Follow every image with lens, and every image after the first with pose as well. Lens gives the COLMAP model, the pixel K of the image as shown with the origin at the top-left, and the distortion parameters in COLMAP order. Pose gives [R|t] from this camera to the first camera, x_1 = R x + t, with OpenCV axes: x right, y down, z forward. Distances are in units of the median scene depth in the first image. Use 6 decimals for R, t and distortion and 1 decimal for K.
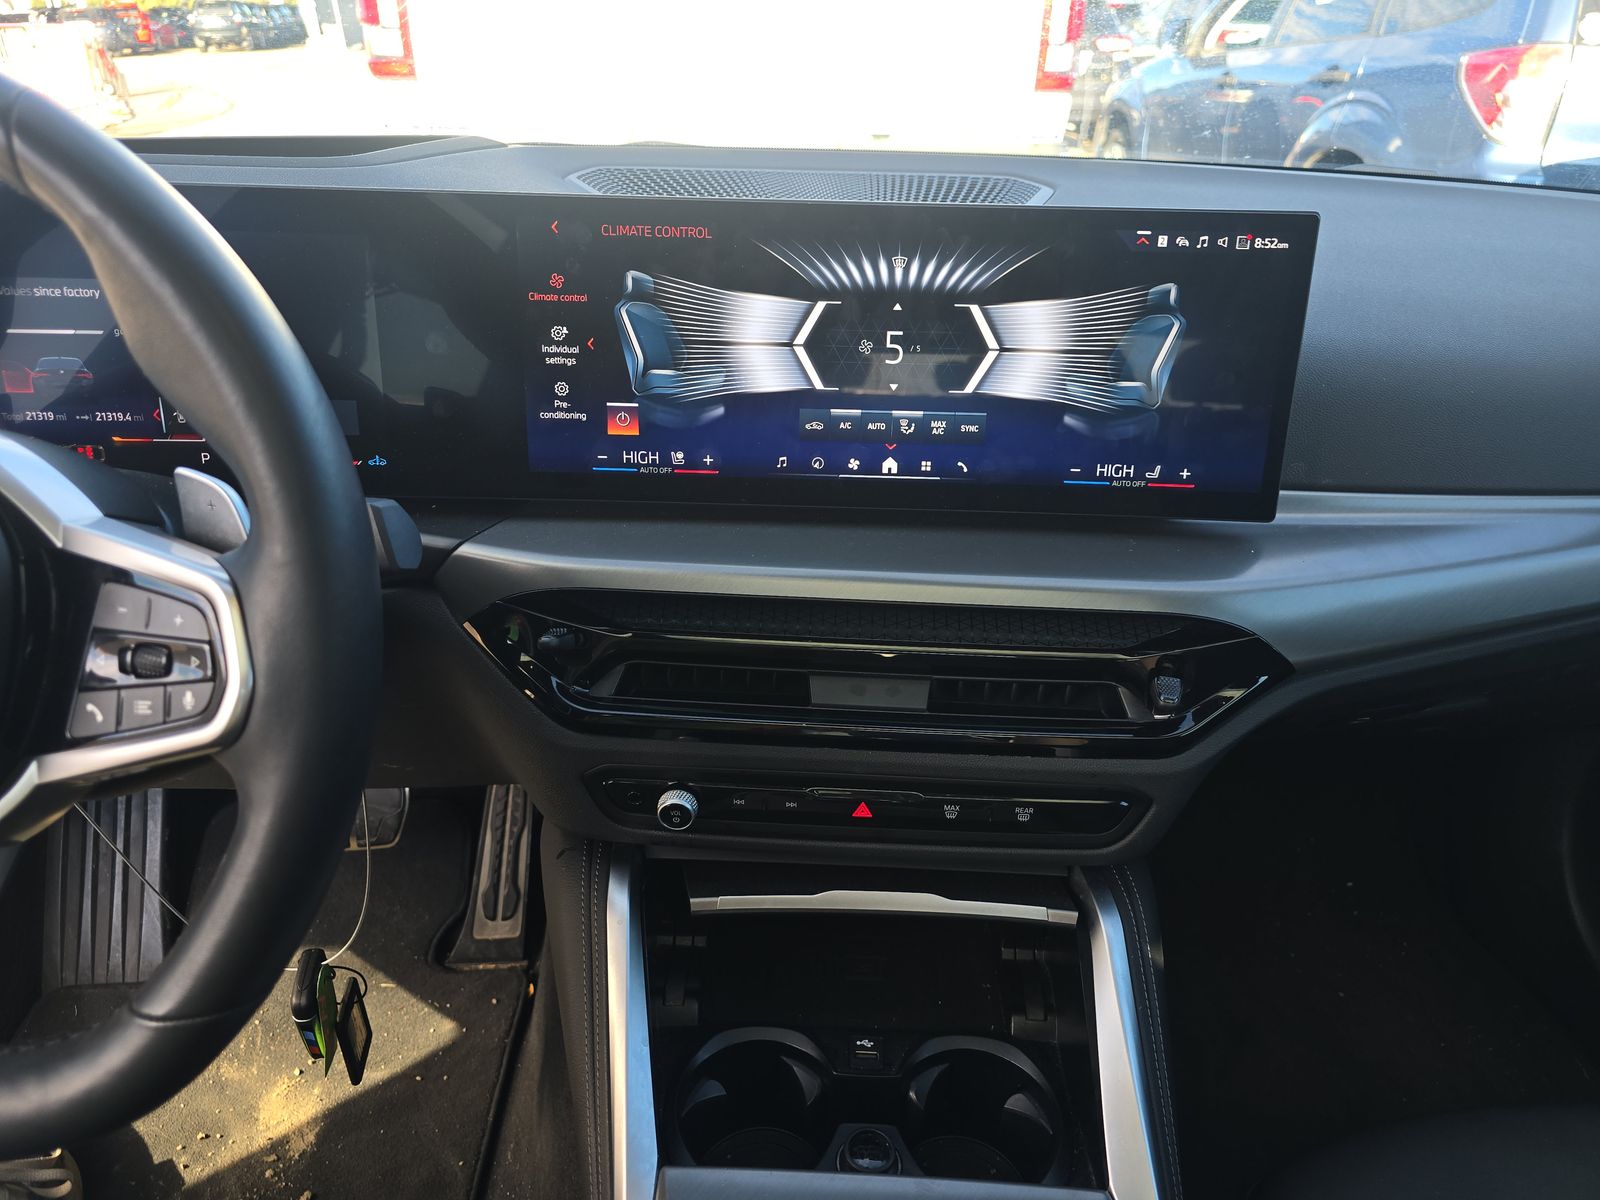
lens RADIAL K [[1045.8, 0, 803.5], [0, 1045.8, 606.8], [0, 0, 1]] dist [0.061799, -0.066452]
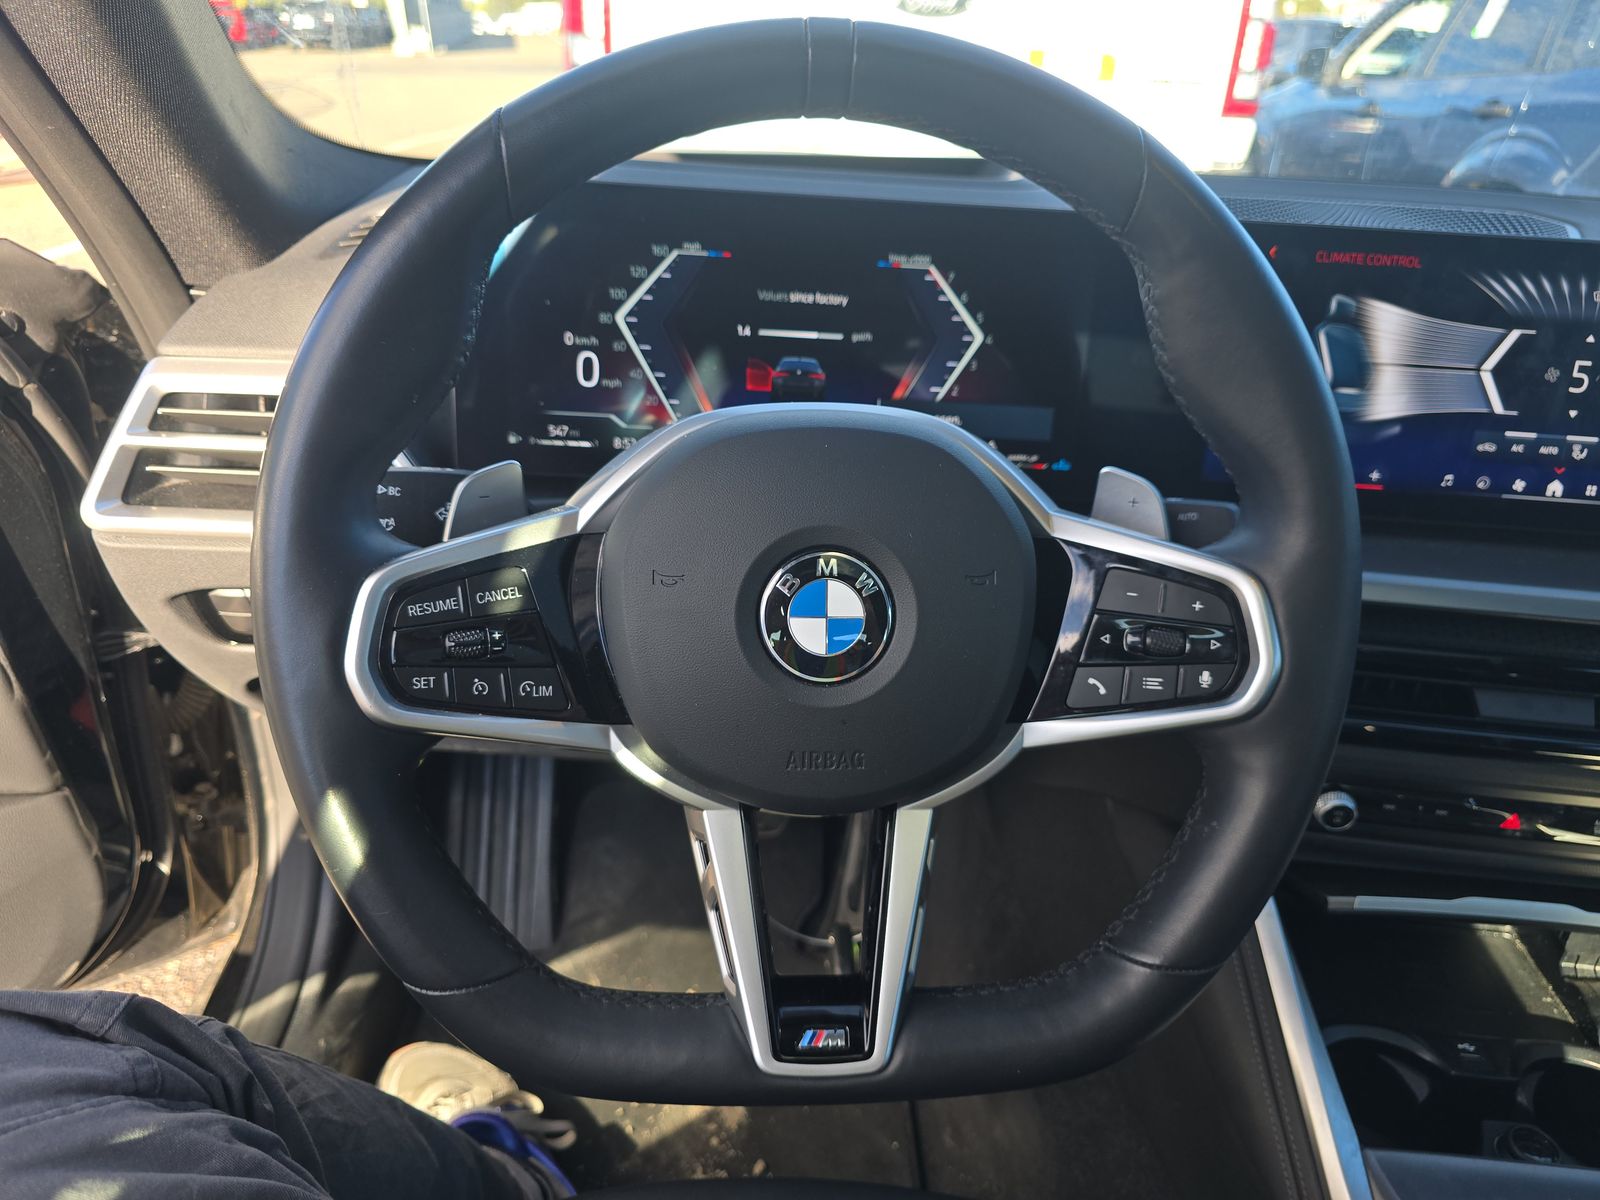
lens RADIAL K [[1070.9, 0, 800.0], [0, 1070.9, 600.0], [0, 0, 1]] dist [-0.002891, 0.000087]
pose [[0.998098, 0.046883, -0.040041, -0.620798], [-0.047631, 0.998704, -0.017923, 0.030010], [0.039149, 0.019796, 0.999037, -0.083953]]
